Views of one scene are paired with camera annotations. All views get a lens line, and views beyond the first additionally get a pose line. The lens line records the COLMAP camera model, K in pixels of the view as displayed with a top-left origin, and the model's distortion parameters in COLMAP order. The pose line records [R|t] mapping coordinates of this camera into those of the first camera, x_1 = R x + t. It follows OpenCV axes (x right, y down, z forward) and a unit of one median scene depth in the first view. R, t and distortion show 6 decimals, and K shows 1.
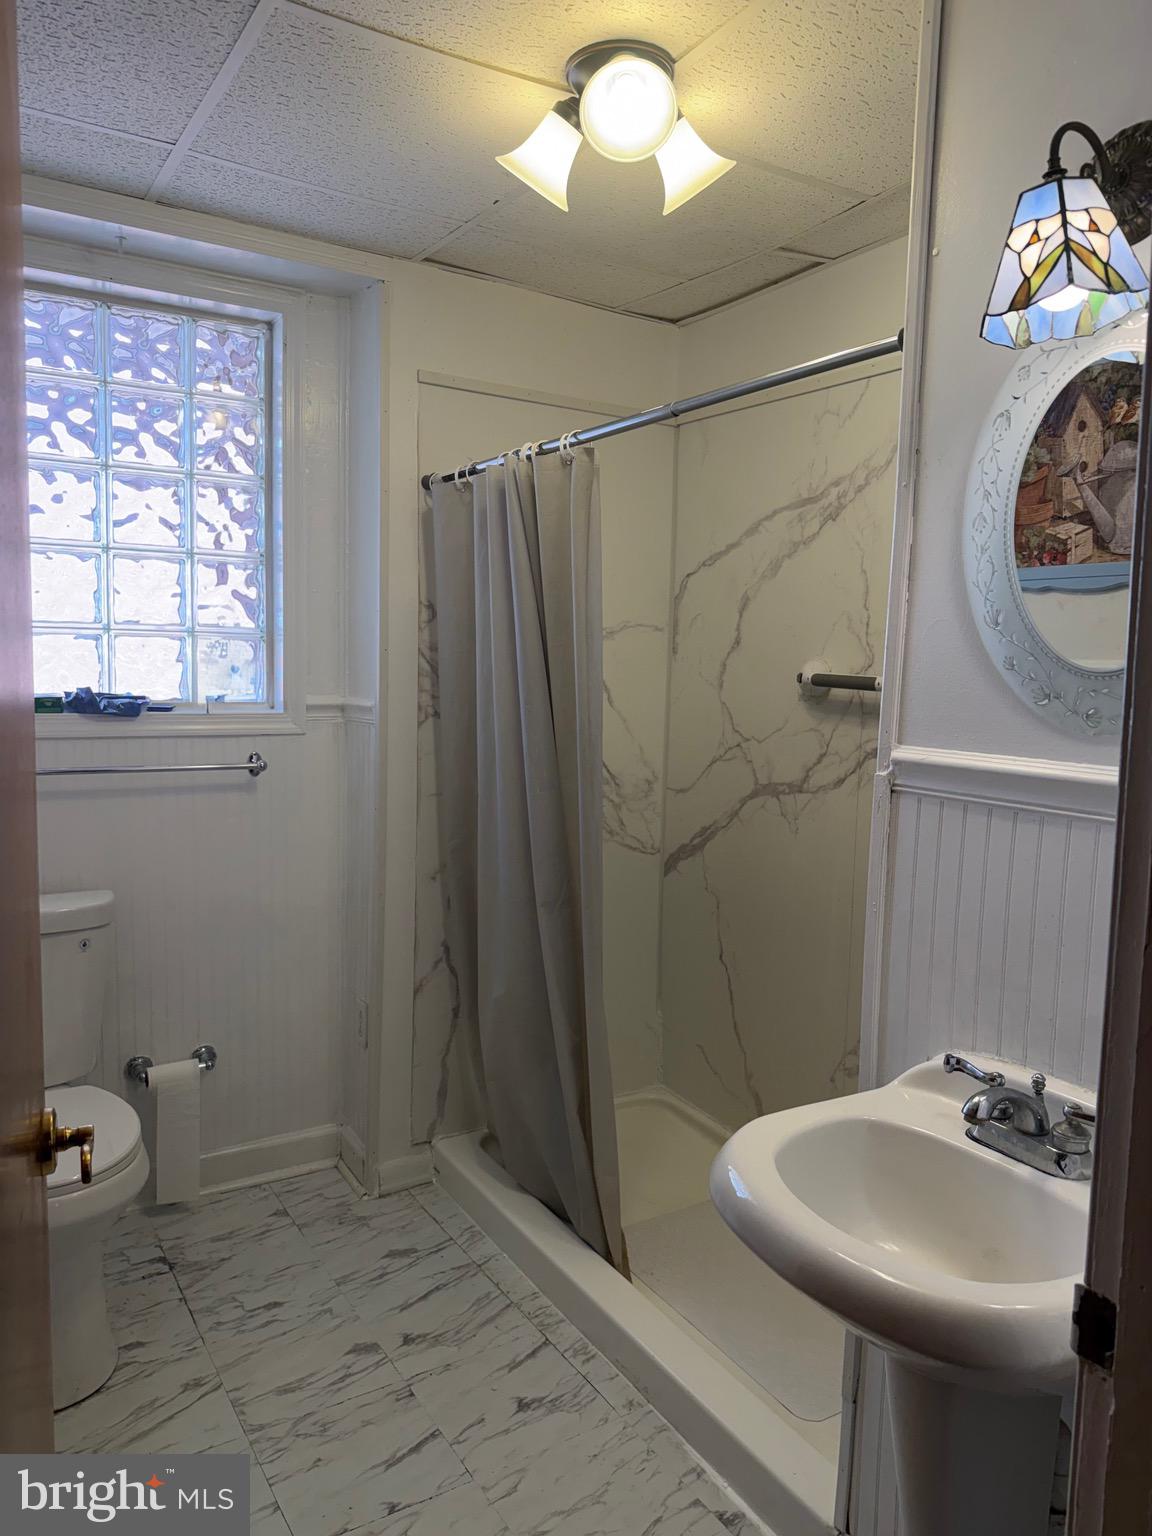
lens RADIAL K [[1091.0, 0, 591.7], [0, 1091.0, 770.2], [0, 0, 1]] dist [0.054693, -0.078592]
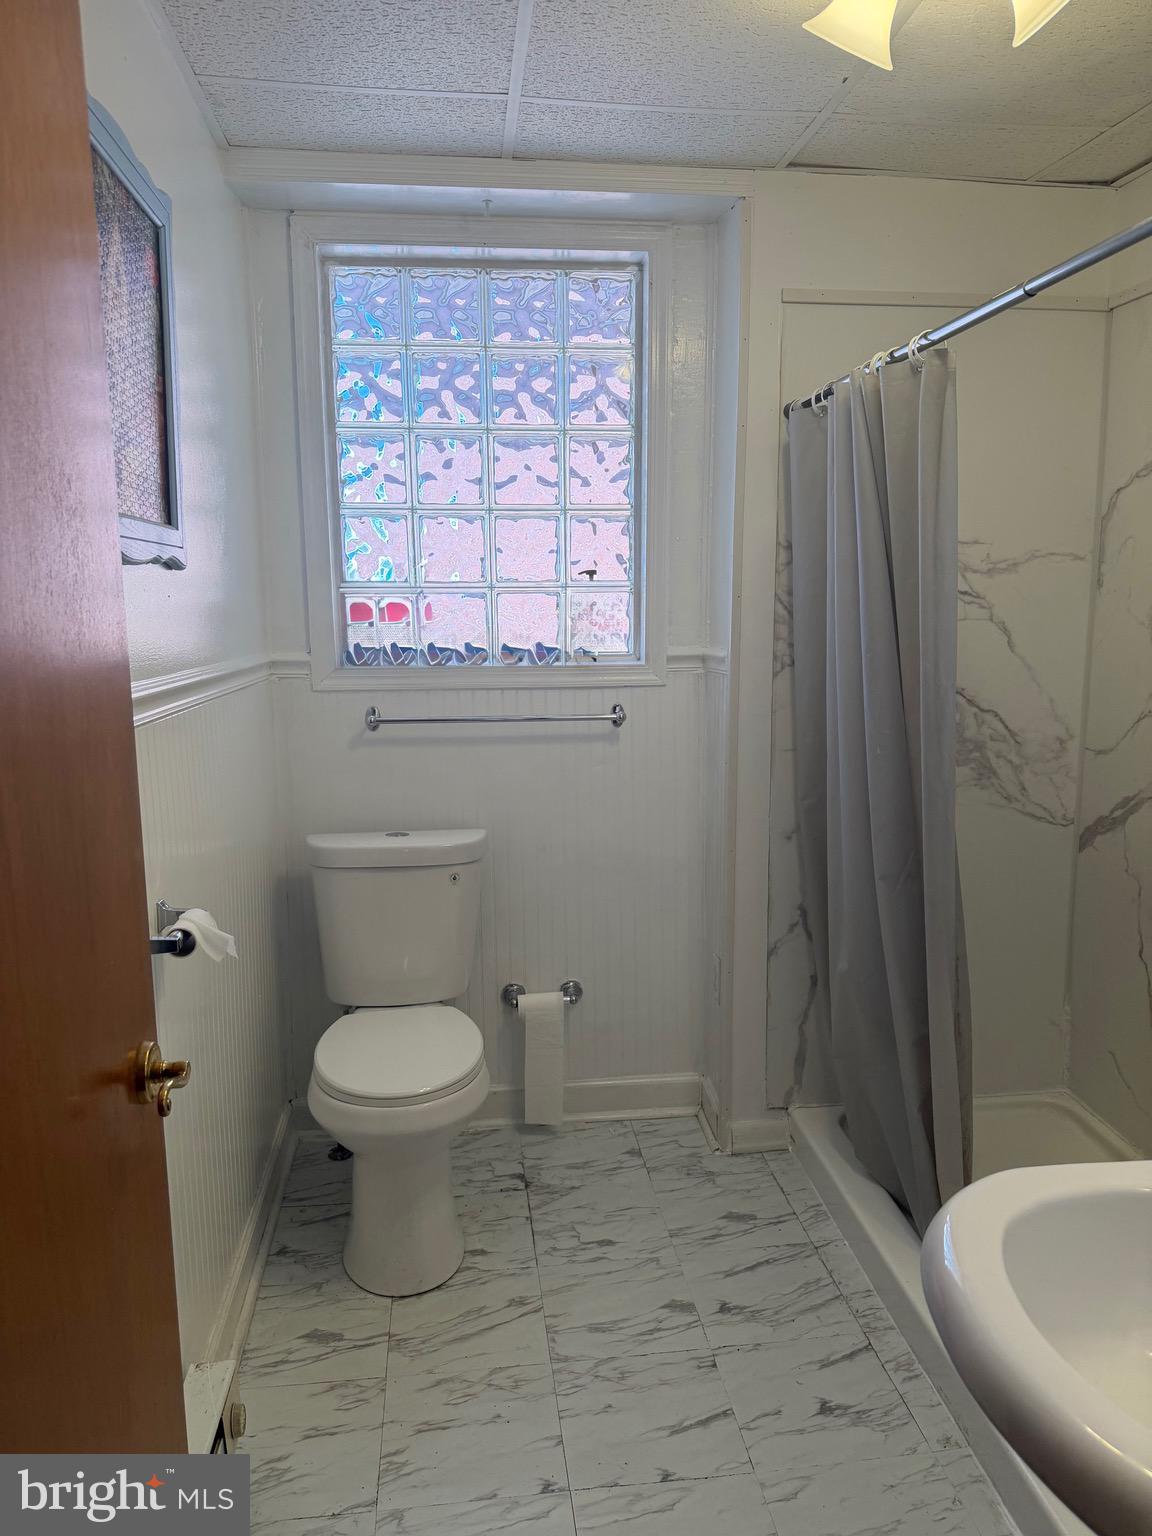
lens RADIAL K [[1091.0, 0, 583.8], [0, 1091.0, 778.4], [0, 0, 1]] dist [0.054693, -0.078592]
pose [[0.903672, 0.037634, -0.426568, 0.112248], [-0.013528, 0.998143, 0.059400, -0.007411], [0.428011, -0.047908, 0.902503, 0.082894]]
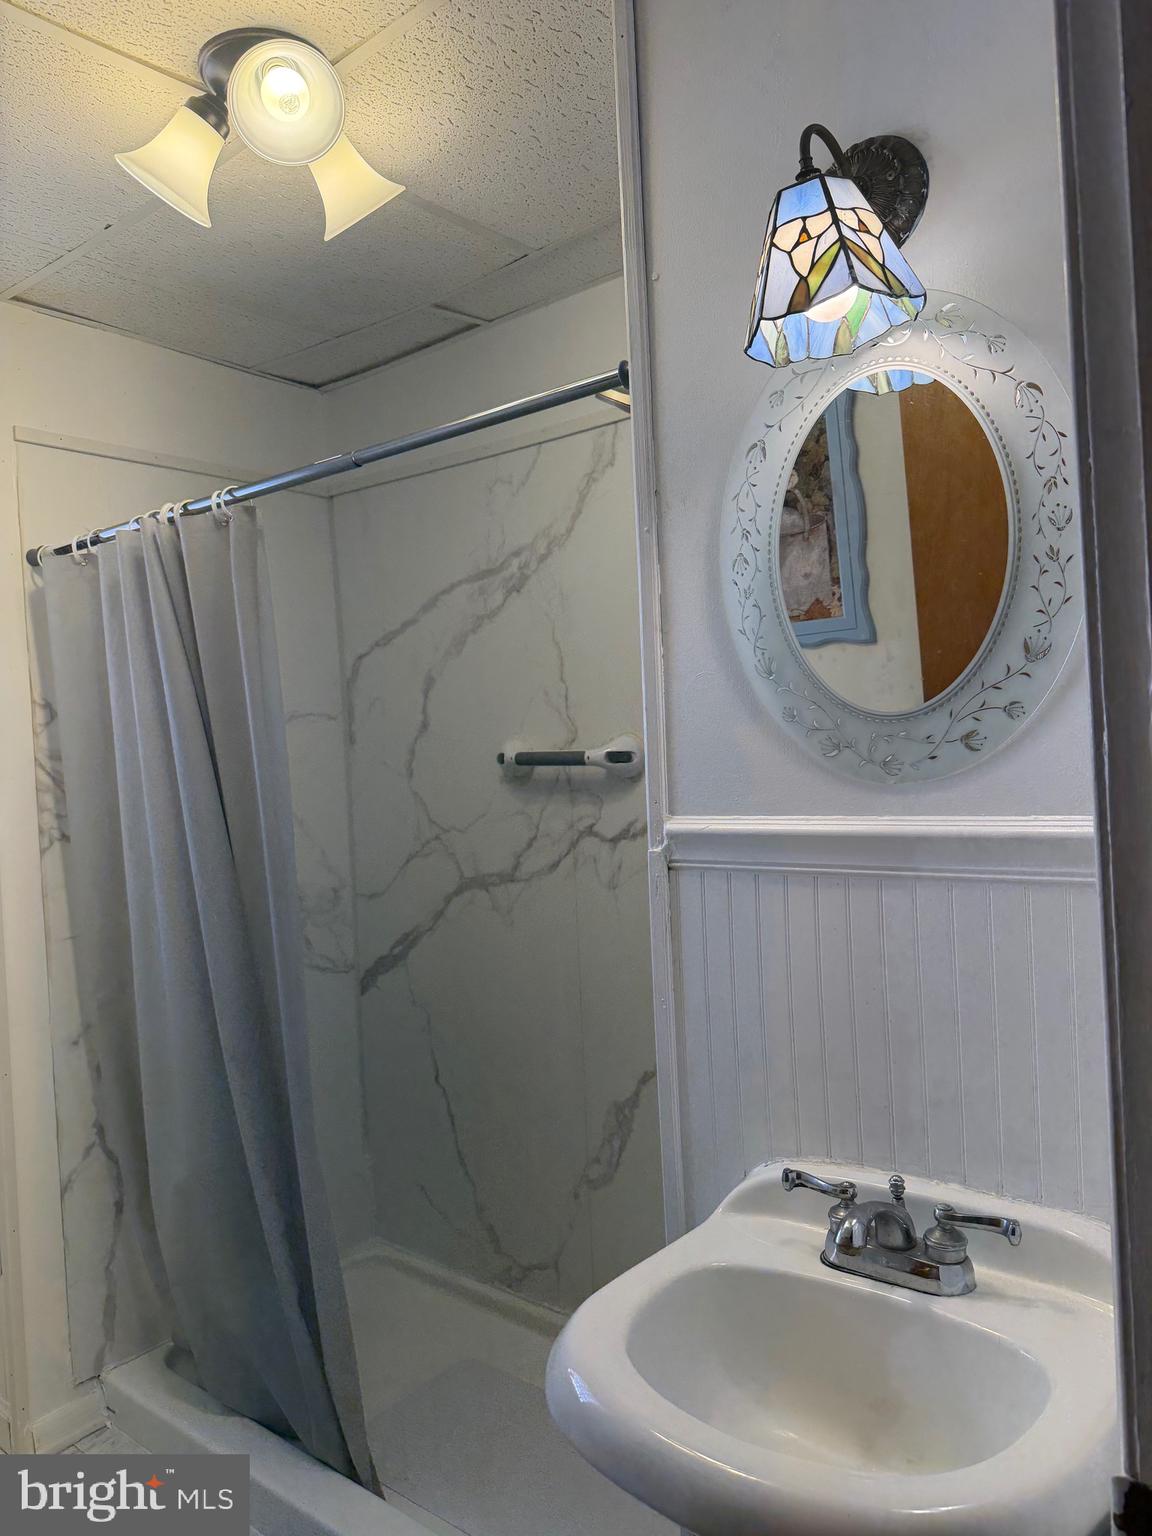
lens RADIAL K [[1091.0, 0, 600.1], [0, 1091.0, 769.8], [0, 0, 1]] dist [0.054693, -0.078592]
pose [[0.941251, -0.079753, 0.328156, -0.037906], [0.107319, 0.991982, -0.066740, -0.004750], [-0.320202, 0.098037, 0.942263, 0.114863]]
